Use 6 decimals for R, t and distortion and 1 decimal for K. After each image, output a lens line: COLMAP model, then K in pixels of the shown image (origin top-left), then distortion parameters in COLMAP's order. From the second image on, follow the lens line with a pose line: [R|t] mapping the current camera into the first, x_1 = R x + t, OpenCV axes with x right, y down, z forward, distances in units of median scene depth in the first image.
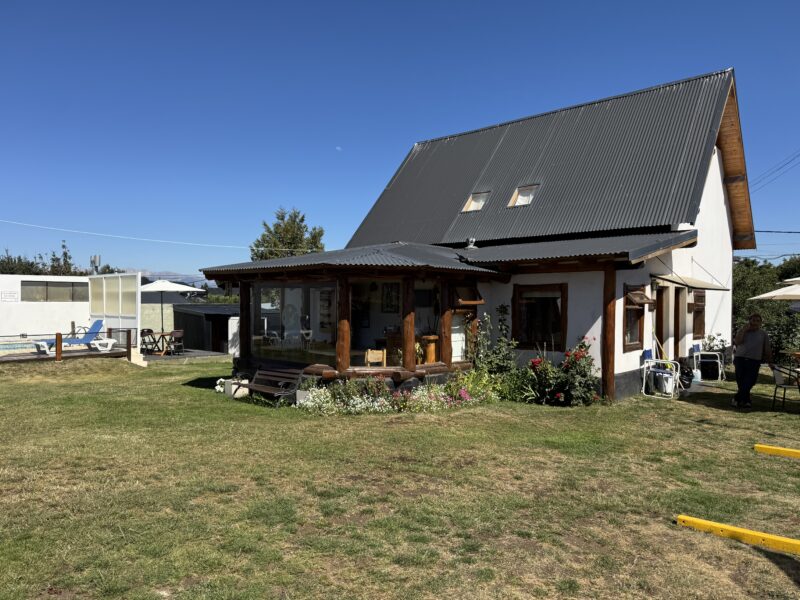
lens RADIAL K [[565.4, 0, 407.6], [0, 565.4, 296.9], [0, 0, 1]] dist [0.023584, -0.012703]
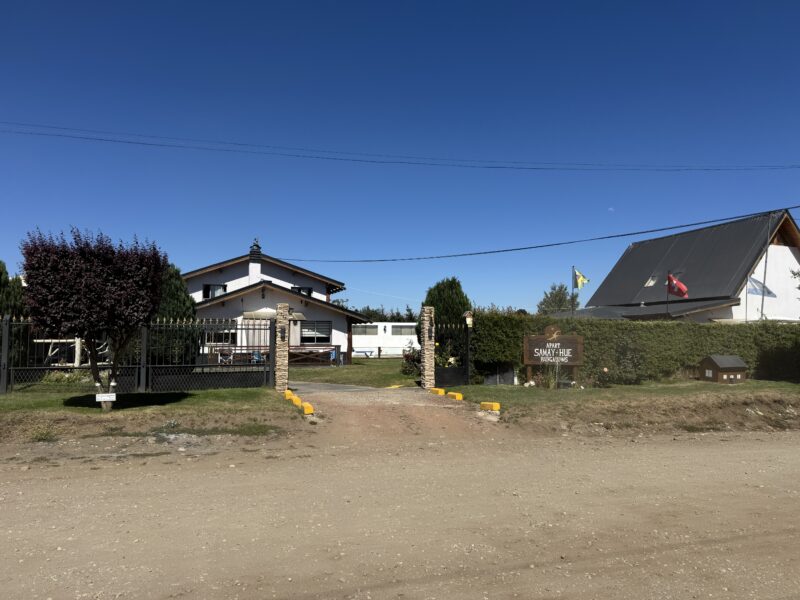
lens RADIAL K [[565.4, 0, 398.9], [0, 565.4, 318.4], [0, 0, 1]] dist [0.023584, -0.012703]
pose [[0.871059, -0.024010, -0.490591, 0.241277], [0.008642, 0.999399, -0.033569, 0.013704], [0.491102, 0.025001, 0.870743, -0.855991]]
